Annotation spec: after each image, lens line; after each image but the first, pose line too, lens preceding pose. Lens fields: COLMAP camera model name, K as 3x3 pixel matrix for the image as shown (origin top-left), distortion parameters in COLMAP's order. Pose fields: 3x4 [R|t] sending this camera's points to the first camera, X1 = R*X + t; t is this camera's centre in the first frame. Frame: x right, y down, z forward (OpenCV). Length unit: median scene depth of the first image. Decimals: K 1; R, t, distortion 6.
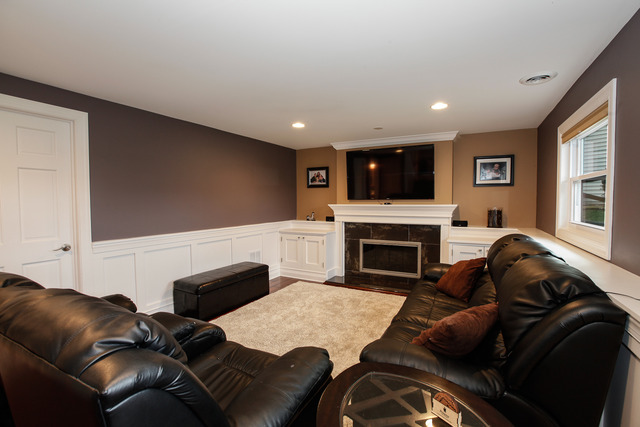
lens RADIAL K [[301.8, 0, 321.1], [0, 301.8, 213.3], [0, 0, 1]] dist [-0.016777, 0.001252]
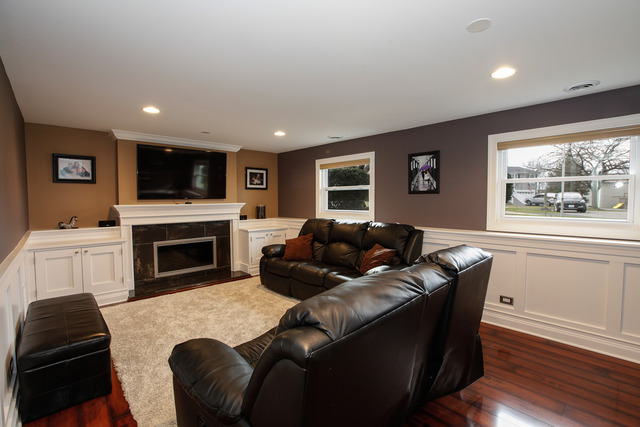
lens RADIAL K [[301.8, 0, 322.0], [0, 301.8, 214.9], [0, 0, 1]] dist [-0.016777, 0.001252]
pose [[0.305485, -0.049912, 0.950888, -0.653237], [0.041746, 0.998367, 0.038992, -0.013218], [-0.951281, 0.027784, 0.307070, 0.263872]]
